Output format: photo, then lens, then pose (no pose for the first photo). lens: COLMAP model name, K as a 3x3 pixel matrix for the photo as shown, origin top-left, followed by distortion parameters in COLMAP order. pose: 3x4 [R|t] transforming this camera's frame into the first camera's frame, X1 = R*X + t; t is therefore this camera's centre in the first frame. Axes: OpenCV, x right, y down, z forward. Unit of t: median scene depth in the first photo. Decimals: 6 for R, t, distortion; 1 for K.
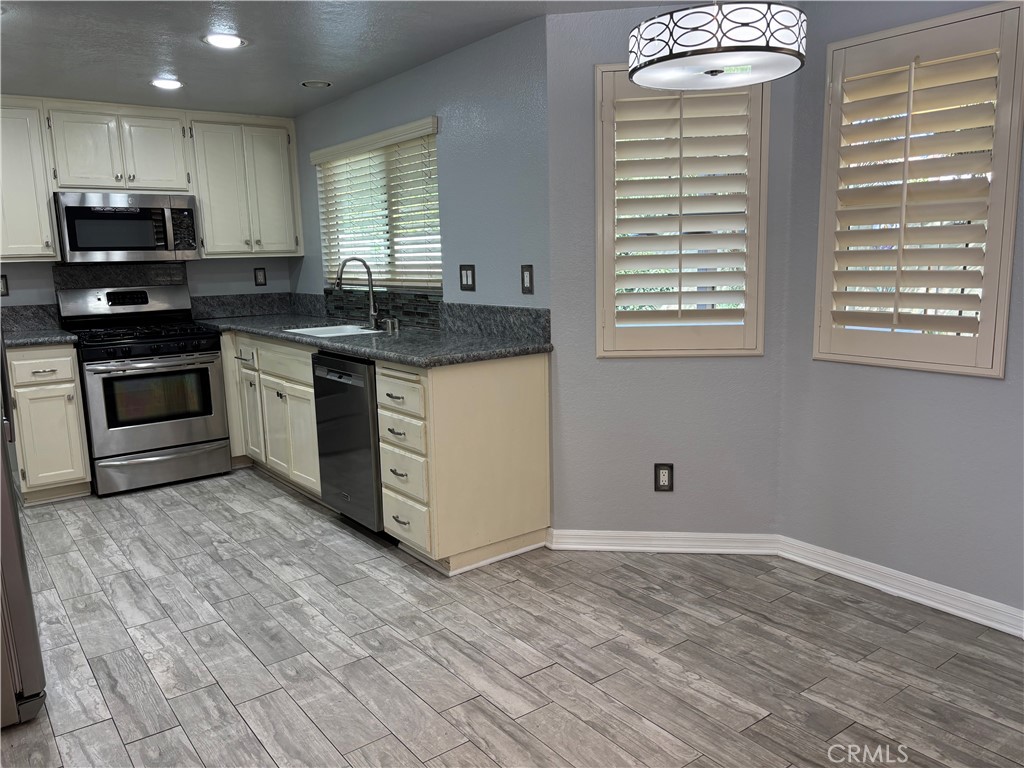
lens RADIAL K [[774.0, 0, 508.6], [0, 774.0, 388.0], [0, 0, 1]] dist [0.074942, -0.084340]
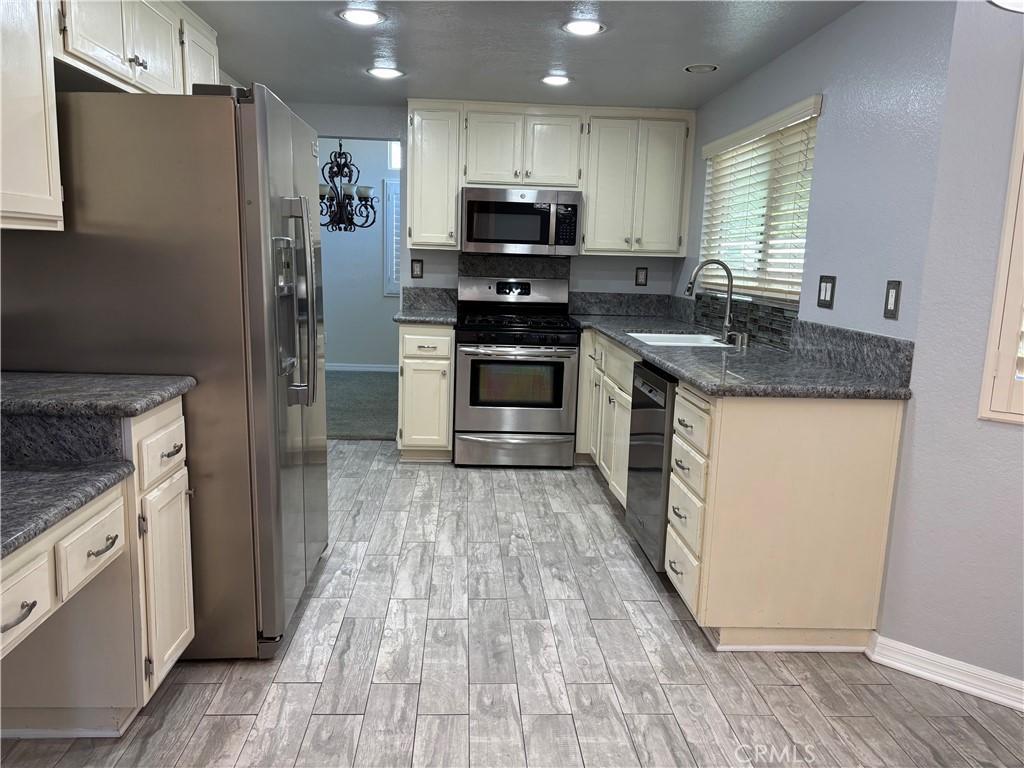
lens RADIAL K [[774.0, 0, 508.6], [0, 774.0, 388.0], [0, 0, 1]] dist [0.074942, -0.084340]
pose [[0.830488, 0.147002, -0.537289, 0.134434], [-0.148612, 0.988061, 0.040623, -0.030703], [0.536846, 0.046111, 0.842419, 0.159670]]
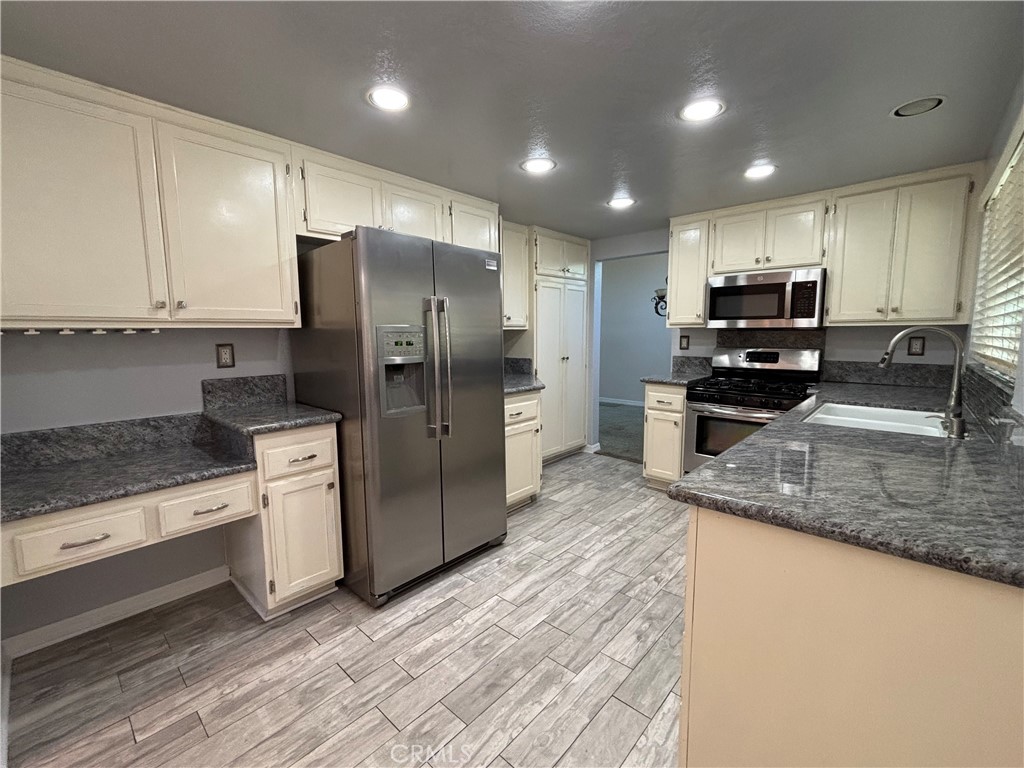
lens RADIAL K [[441.0, 0, 514.3], [0, 441.0, 383.8], [0, 0, 1]] dist [-0.014912, 0.008509]
pose [[0.188789, 0.141787, -0.971728, 0.175655], [-0.166397, 0.979832, 0.110642, -0.119167], [0.967817, 0.140805, 0.208575, 0.674045]]
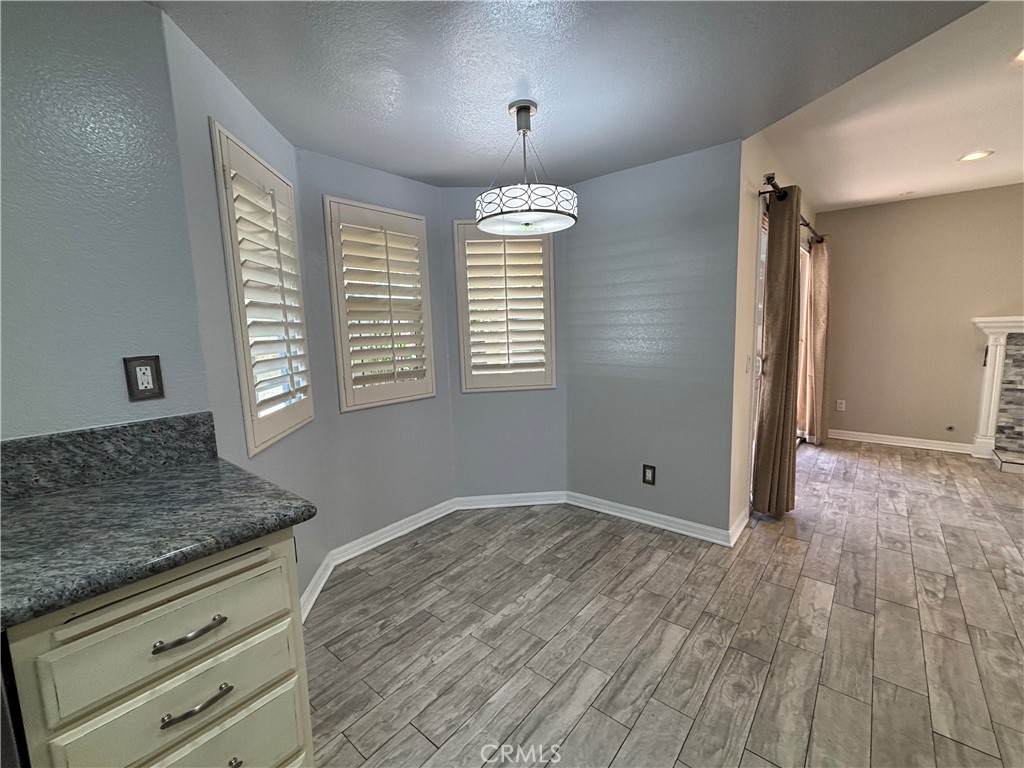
lens RADIAL K [[441.0, 0, 514.3], [0, 441.0, 383.8], [0, 0, 1]] dist [-0.014912, 0.008509]
pose [[-0.228205, -0.094035, 0.969061, -0.400759], [0.204547, 0.968480, 0.142148, -0.122500], [-0.951884, 0.230658, -0.201777, 0.766422]]
